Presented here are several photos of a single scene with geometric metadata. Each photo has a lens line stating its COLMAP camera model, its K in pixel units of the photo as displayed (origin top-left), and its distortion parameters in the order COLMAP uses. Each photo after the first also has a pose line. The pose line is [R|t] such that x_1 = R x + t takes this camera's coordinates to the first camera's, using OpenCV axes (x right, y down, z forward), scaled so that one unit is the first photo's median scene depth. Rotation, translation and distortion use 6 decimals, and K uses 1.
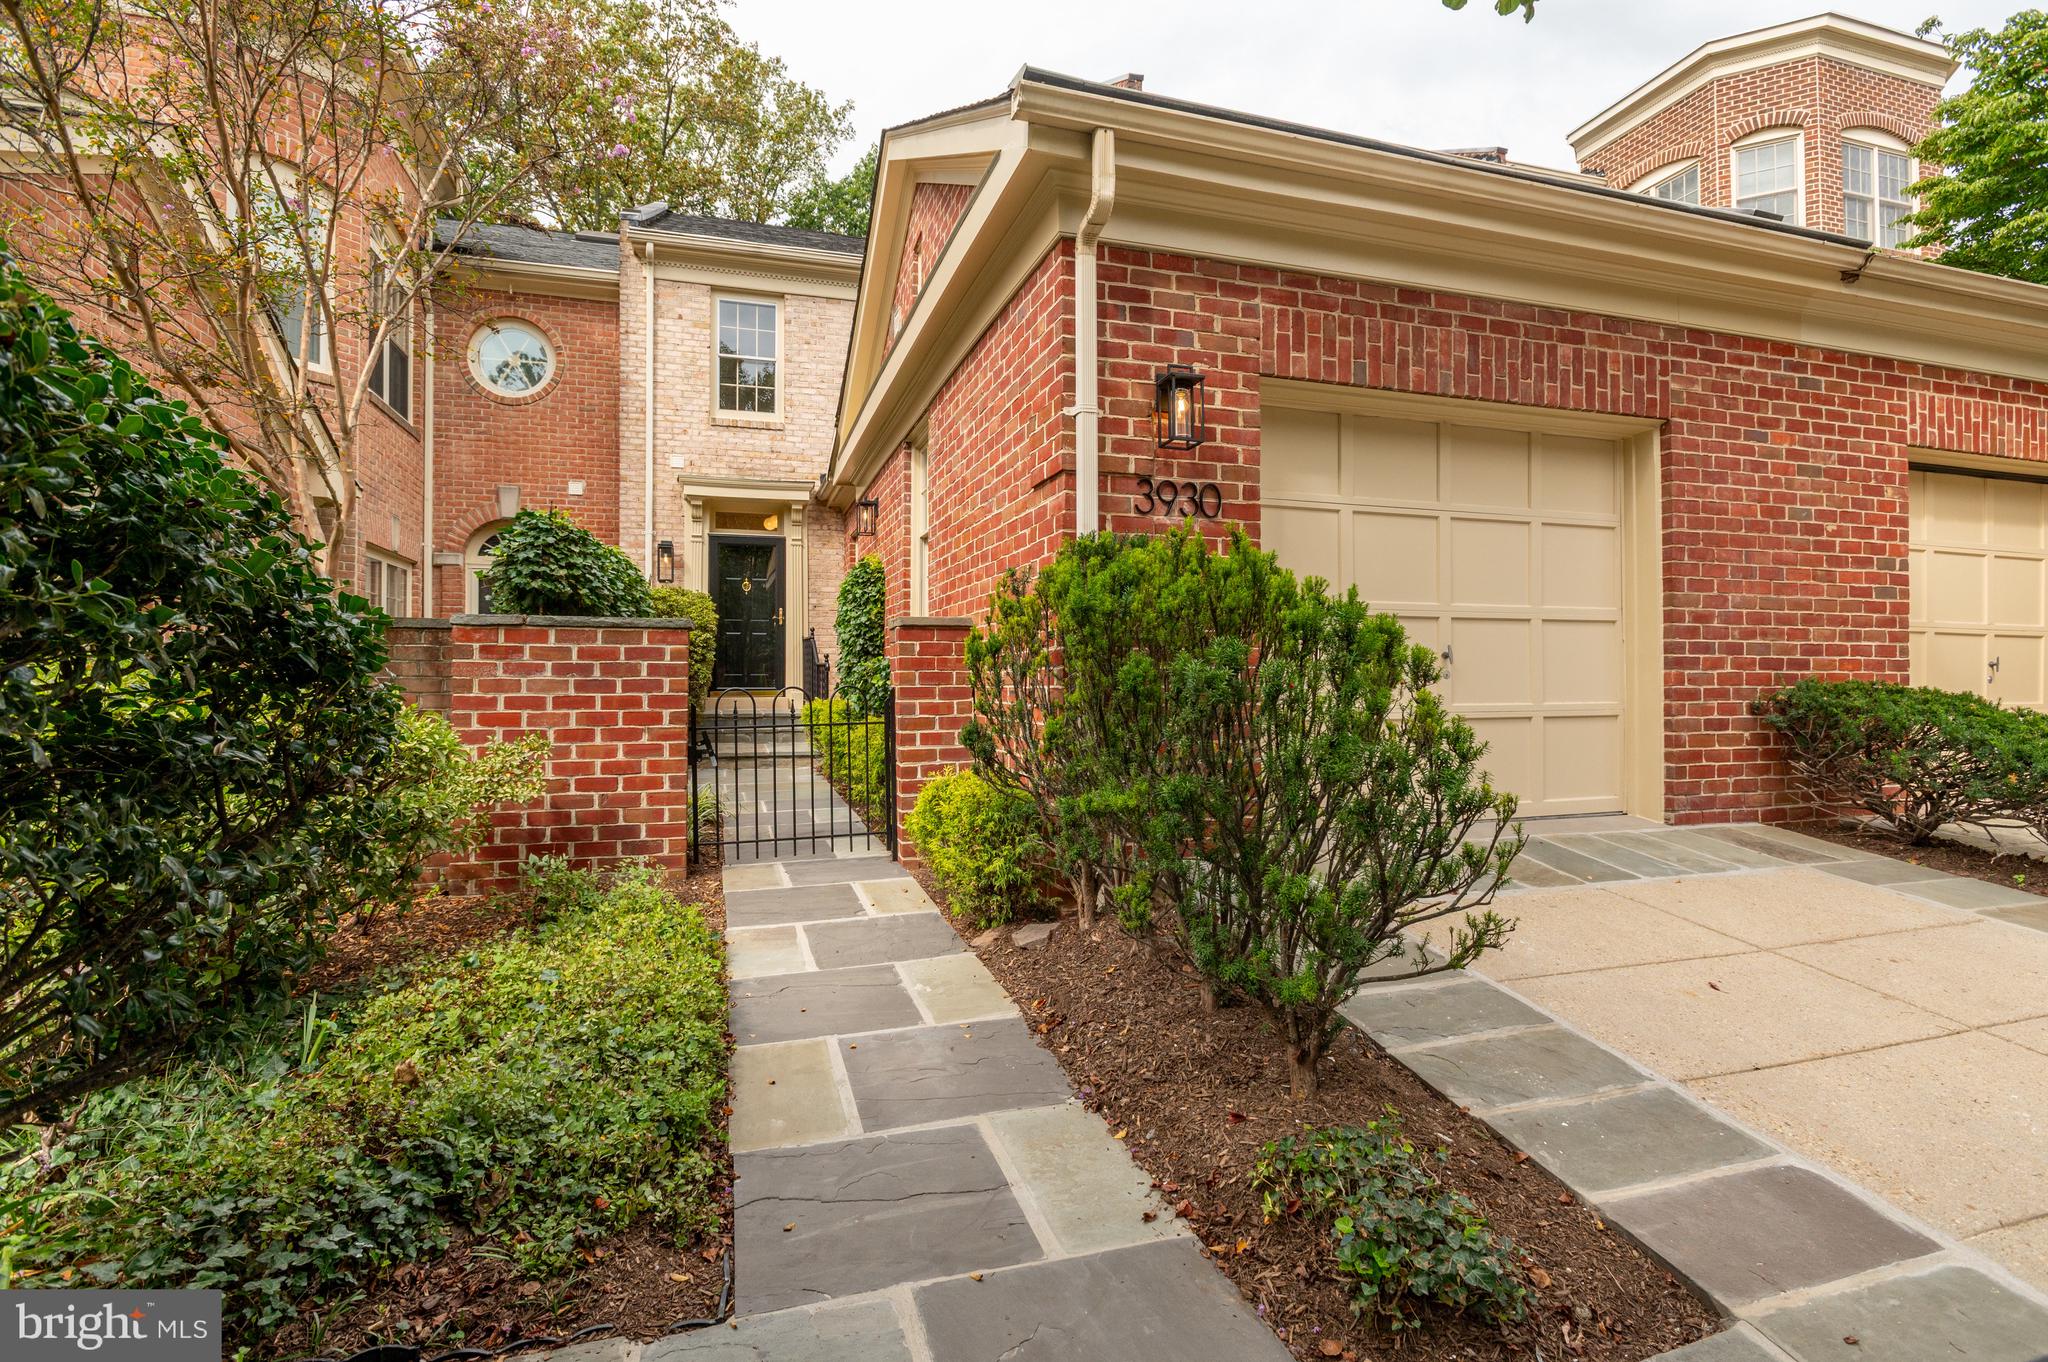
lens RADIAL K [[983.7, 0, 1021.9], [0, 983.7, 675.3], [0, 0, 1]] dist [-0.016685, 0.000302]
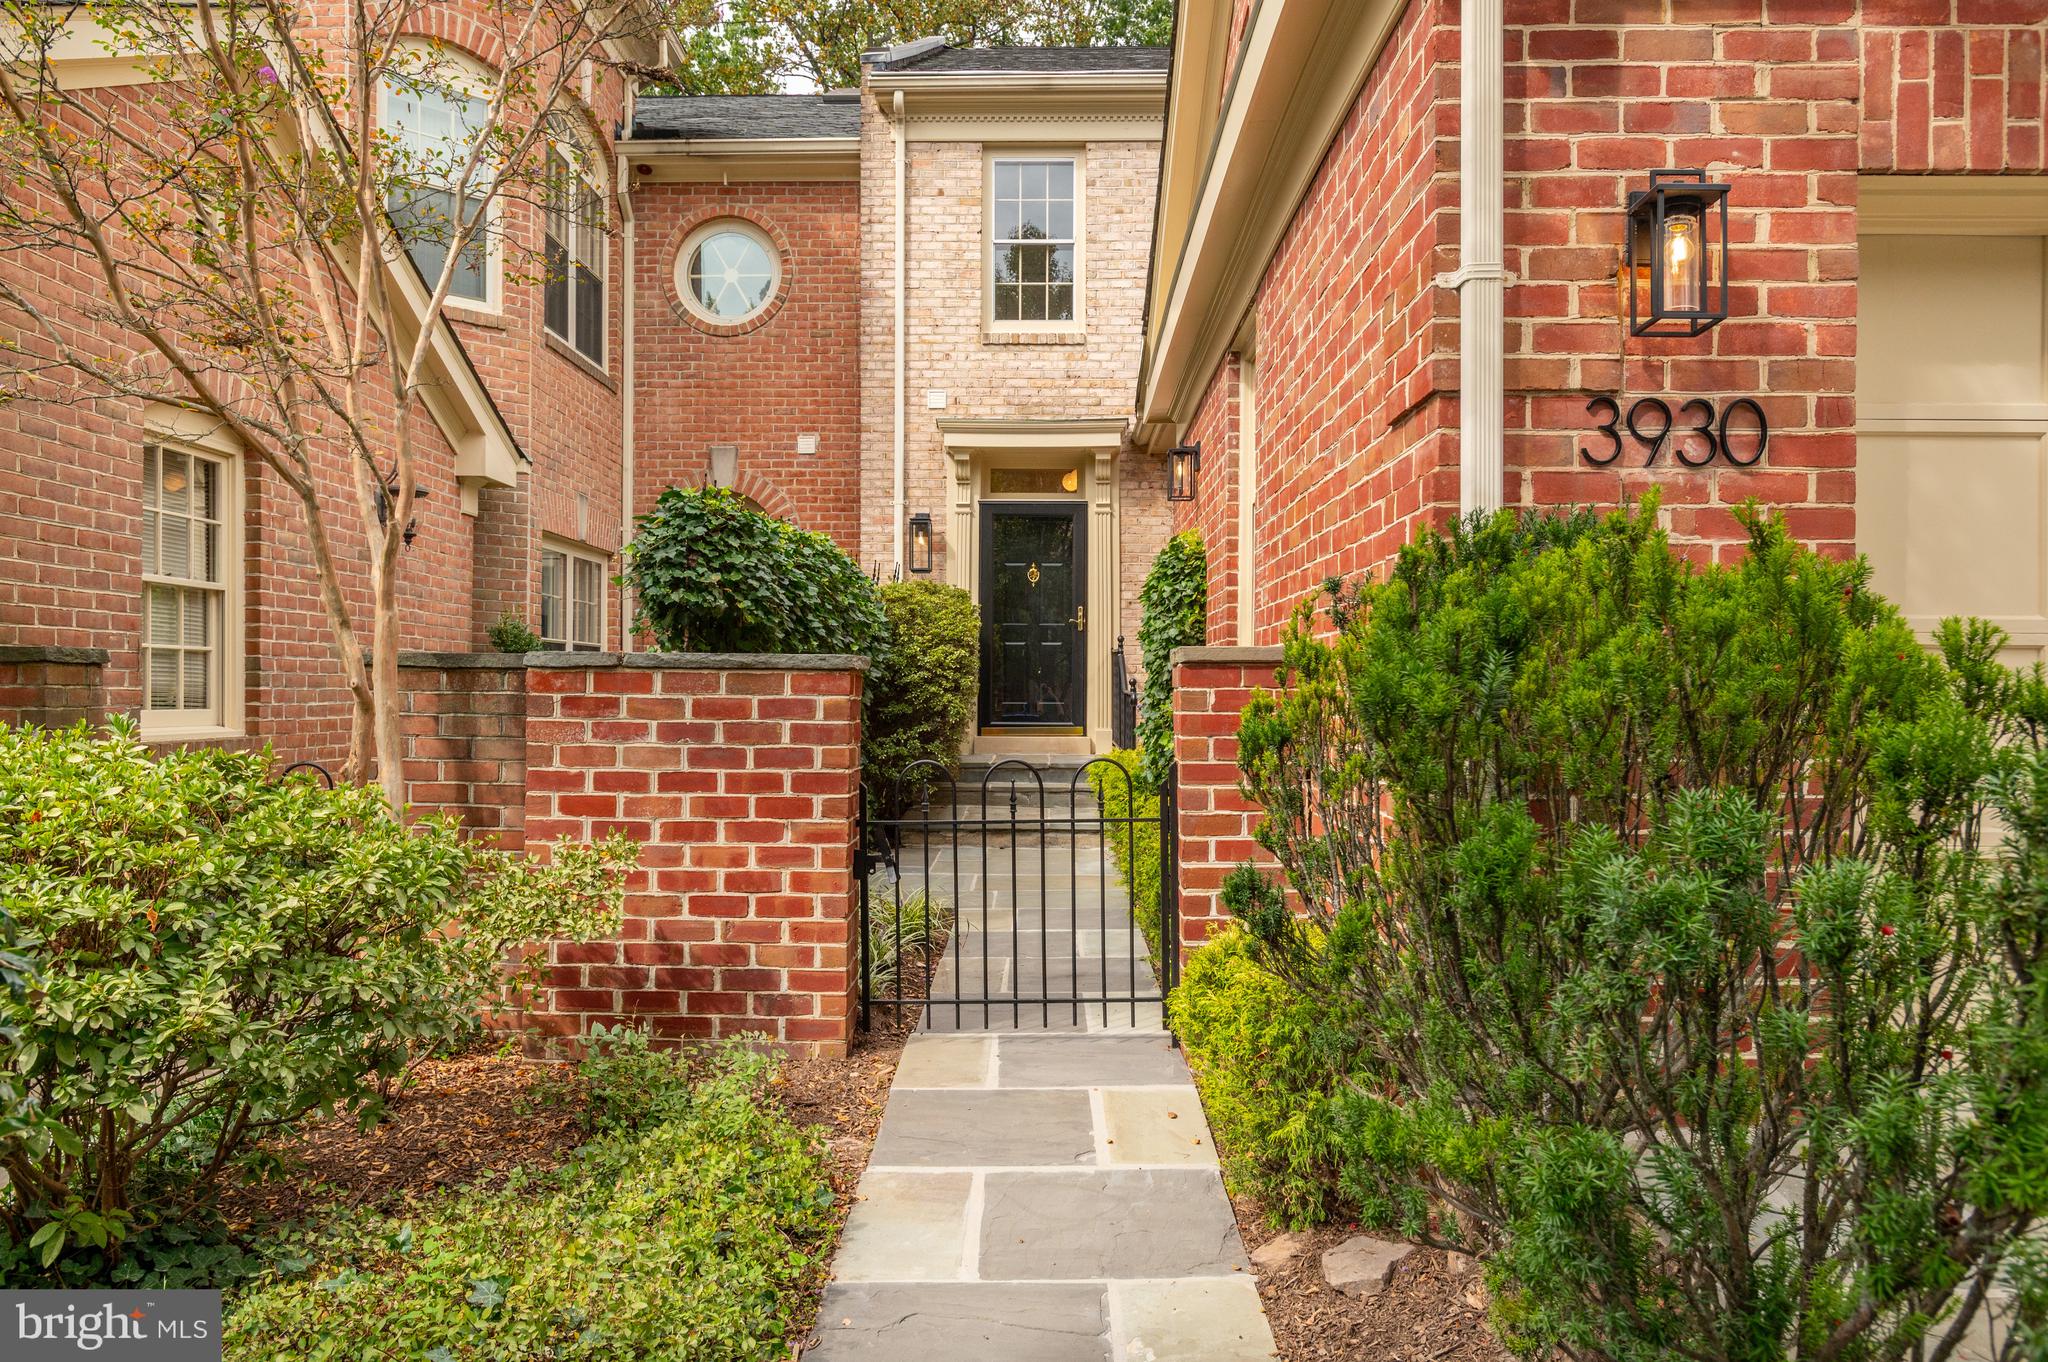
lens RADIAL K [[1387.1, 0, 1026.2], [0, 1387.1, 693.5], [0, 0, 1]] dist [-0.010602, 0.006000]
pose [[0.948221, 0.007060, -0.317533, 0.059920], [-0.003819, 0.999934, 0.010825, -0.043287], [0.317589, -0.009052, 0.948185, 0.178722]]
